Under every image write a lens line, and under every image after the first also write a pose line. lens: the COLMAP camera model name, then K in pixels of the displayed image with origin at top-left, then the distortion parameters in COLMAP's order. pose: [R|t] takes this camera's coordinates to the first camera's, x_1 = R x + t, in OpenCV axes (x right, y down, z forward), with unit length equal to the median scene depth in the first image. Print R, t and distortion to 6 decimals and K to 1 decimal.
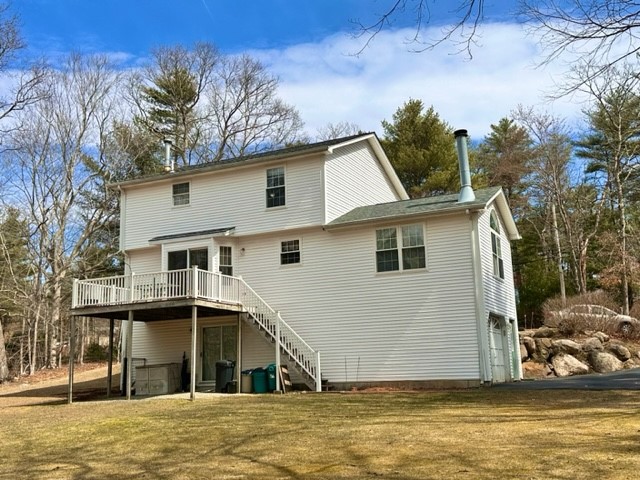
lens RADIAL K [[705.0, 0, 319.2], [0, 705.0, 238.5], [0, 0, 1]] dist [0.052342, -0.014167]
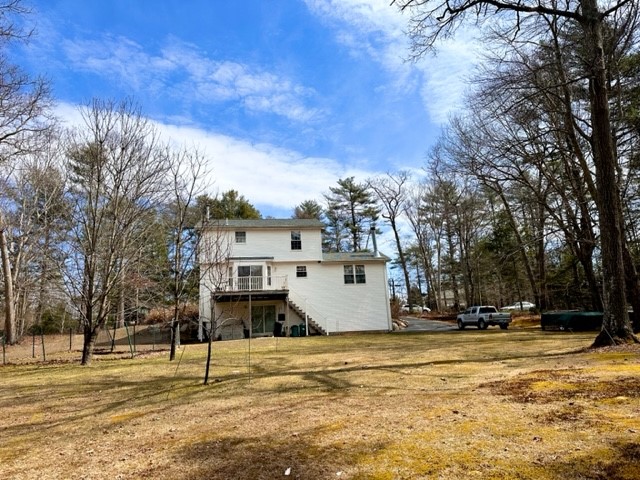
lens RADIAL K [[443.7, 0, 322.9], [0, 443.7, 241.6], [0, 0, 1]] dist [0.079422, 0.000116]
pose [[0.824854, 0.119352, 0.552603, -0.727127], [-0.083475, 0.992460, -0.089752, 0.043702], [-0.559148, 0.027904, 0.828598, -0.149731]]
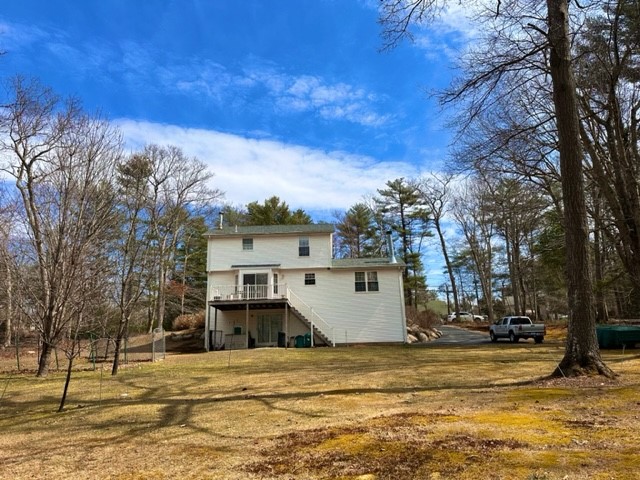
lens RADIAL K [[443.7, 0, 322.9], [0, 443.7, 241.6], [0, 0, 1]] dist [0.079422, 0.000116]
pose [[0.904182, 0.106863, 0.413565, -0.541353], [-0.078354, 0.993266, -0.085347, 0.018155], [-0.419900, 0.044765, 0.906466, -0.186248]]
